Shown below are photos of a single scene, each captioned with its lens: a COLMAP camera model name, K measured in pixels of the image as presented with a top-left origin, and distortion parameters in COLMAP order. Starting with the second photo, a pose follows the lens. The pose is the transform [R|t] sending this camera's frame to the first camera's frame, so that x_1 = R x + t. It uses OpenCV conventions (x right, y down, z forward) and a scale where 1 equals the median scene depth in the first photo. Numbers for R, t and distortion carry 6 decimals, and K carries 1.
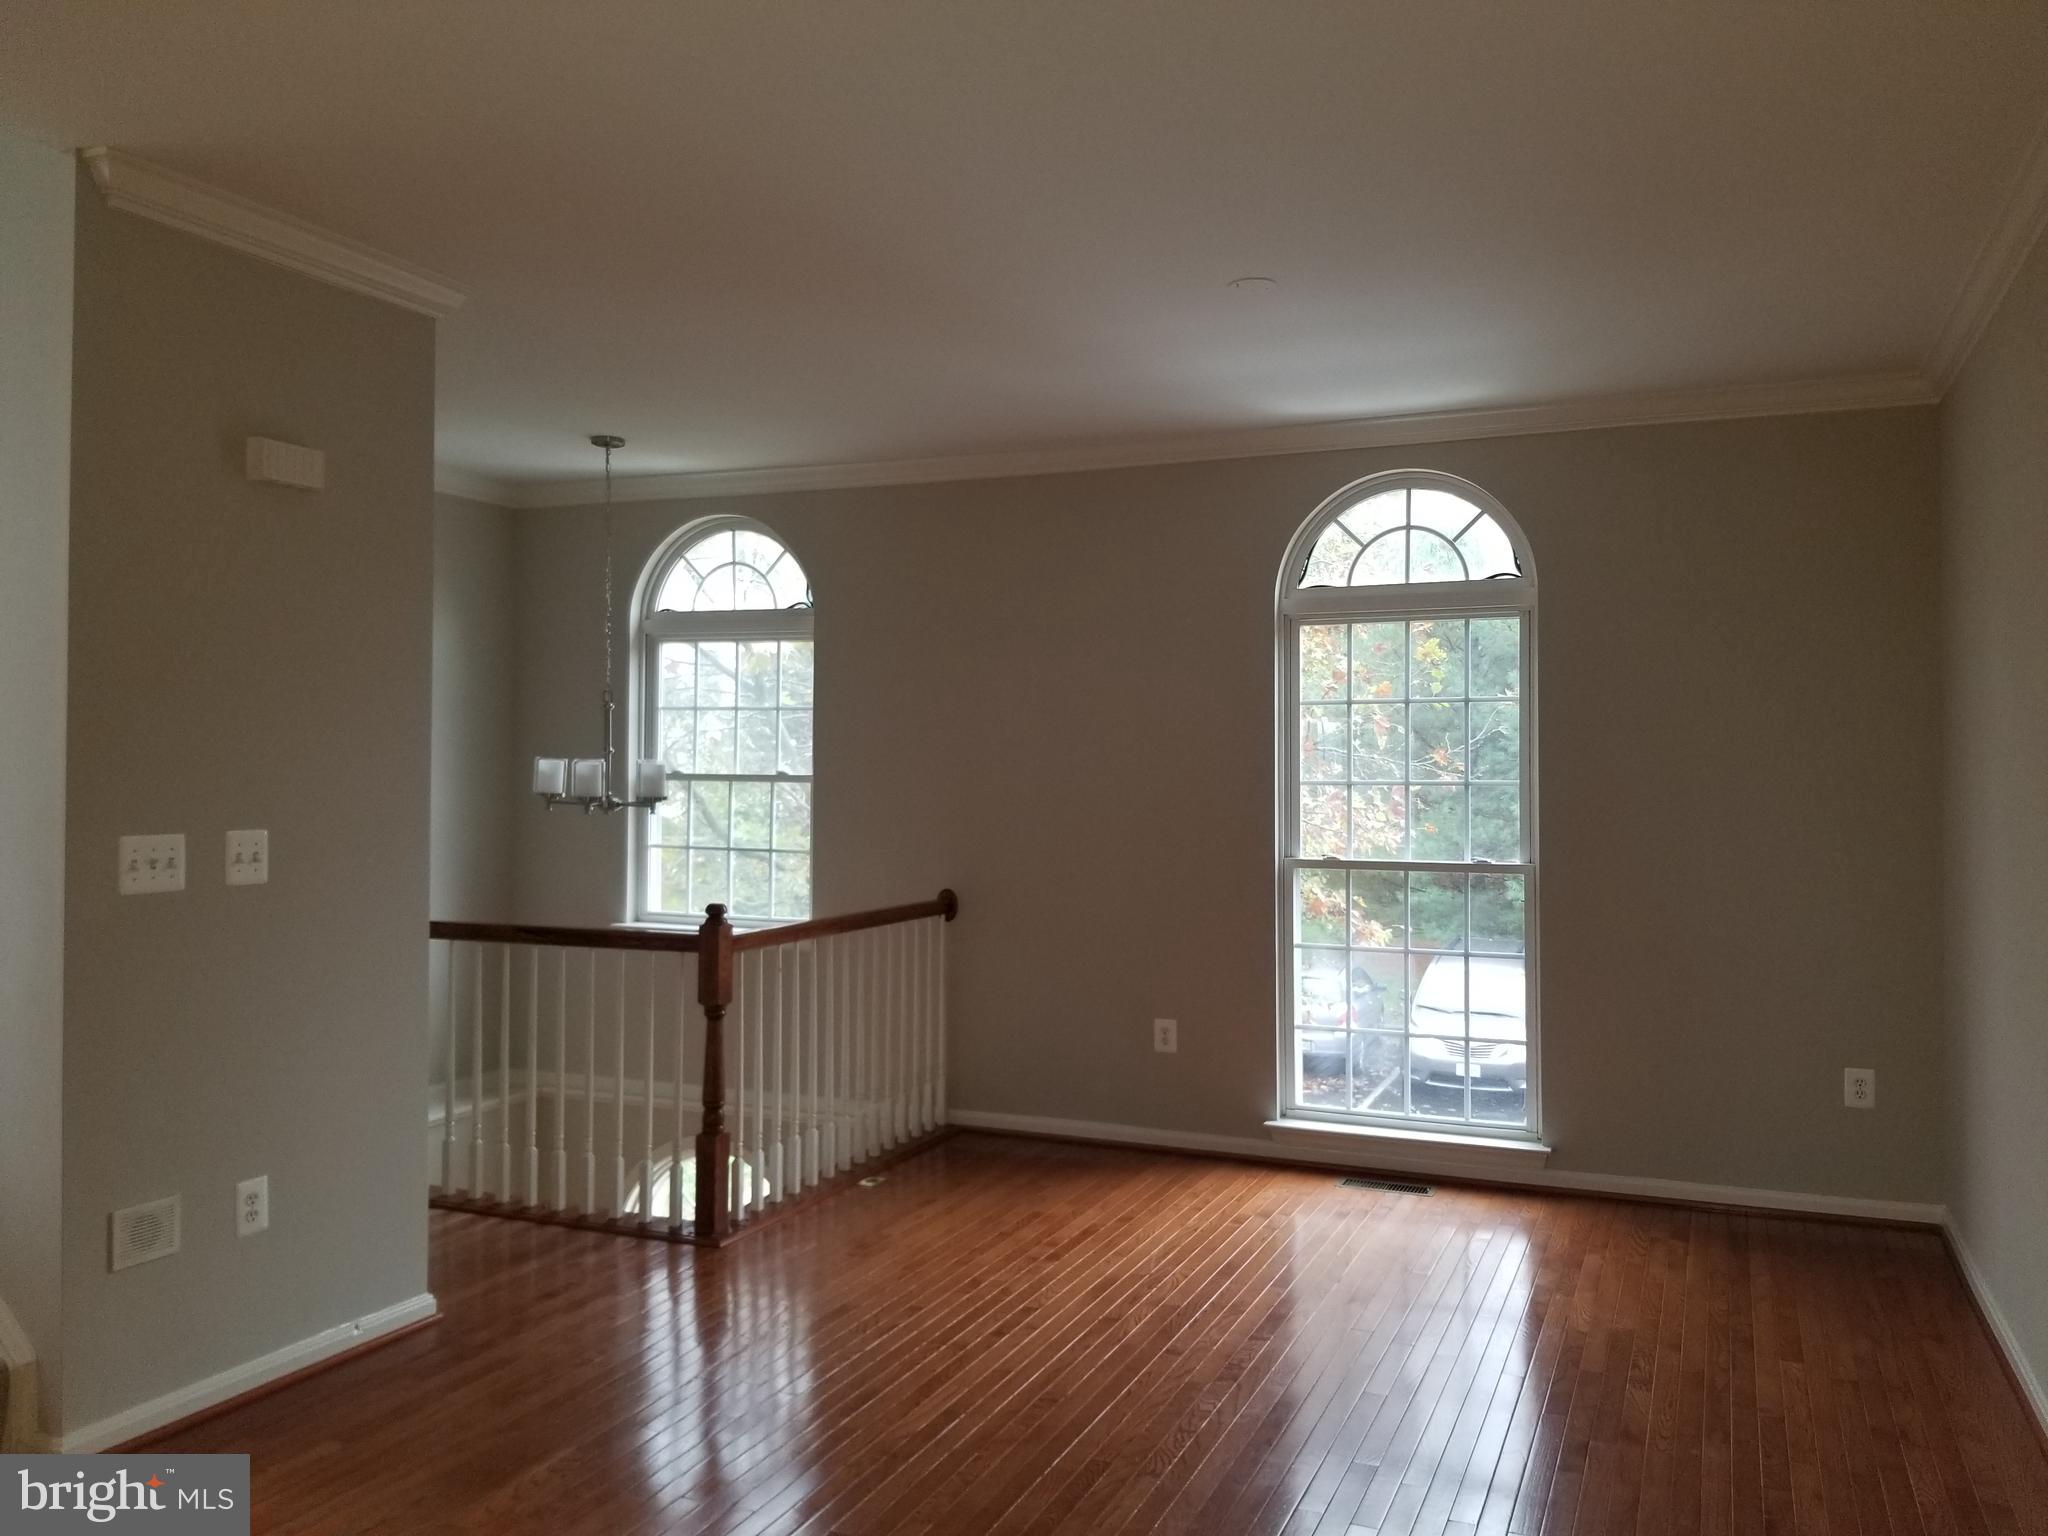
lens RADIAL K [[1600.1, 0, 1032.3], [0, 1600.1, 757.4], [0, 0, 1]] dist [0.072173, -0.138965]
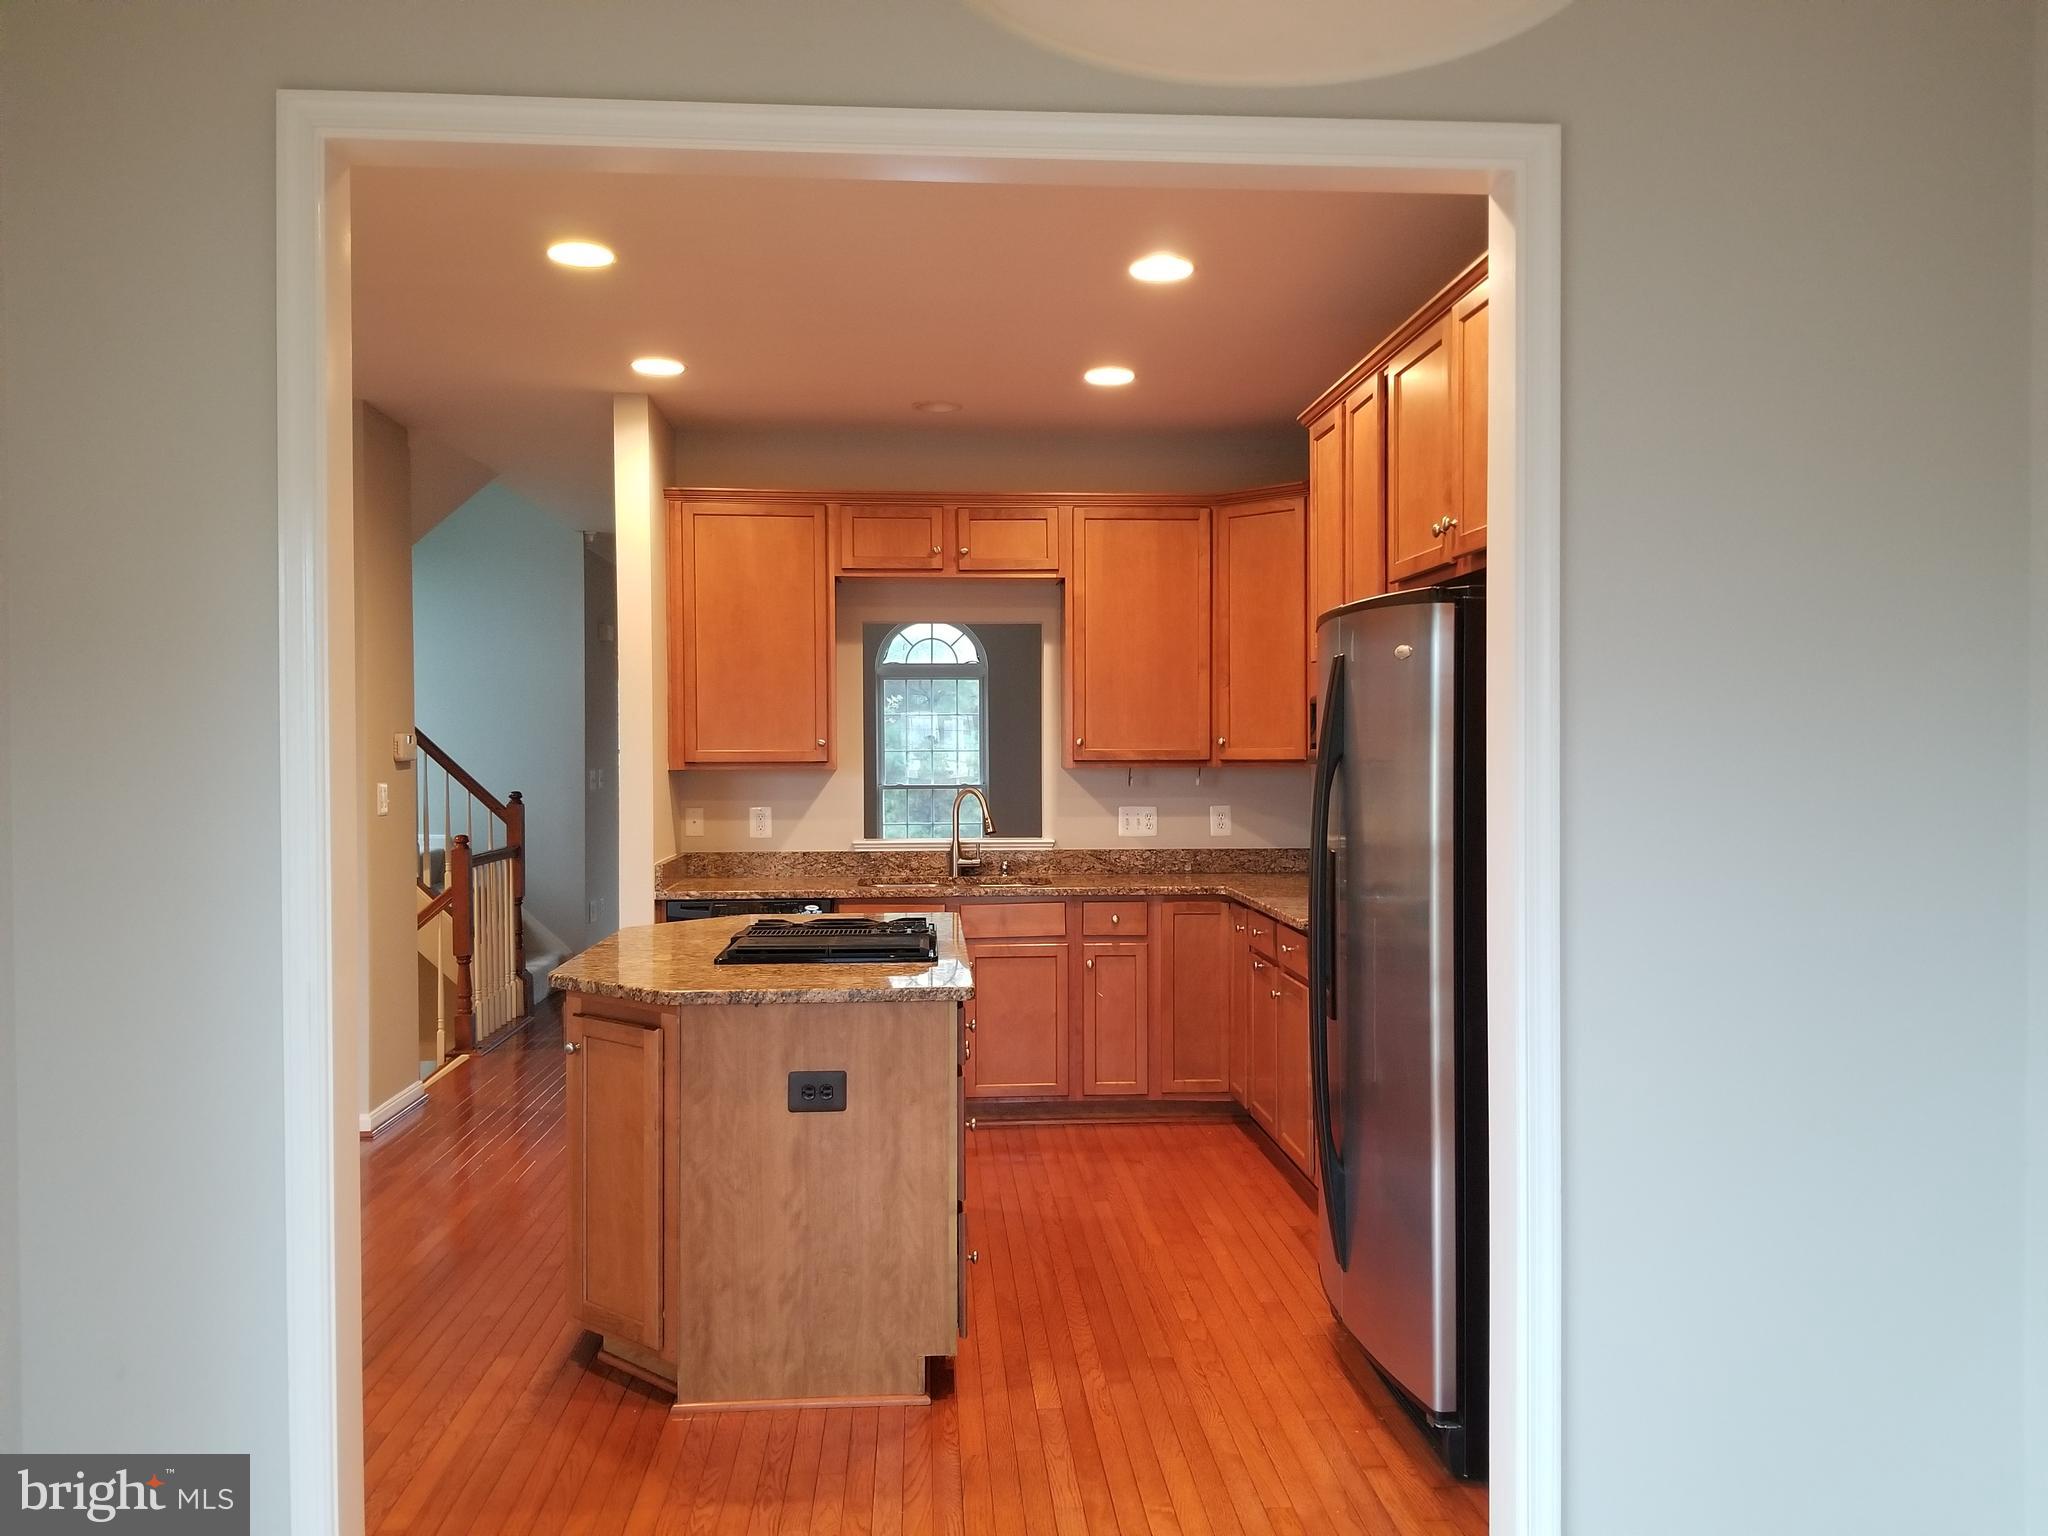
lens RADIAL K [[1600.1, 0, 1053.7], [0, 1600.1, 777.7], [0, 0, 1]] dist [0.072173, -0.138965]
pose [[0.891358, -0.013938, 0.453085, -0.640062], [0.002172, 0.999647, 0.026480, -0.005408], [-0.453294, -0.022619, 0.891074, -1.101451]]
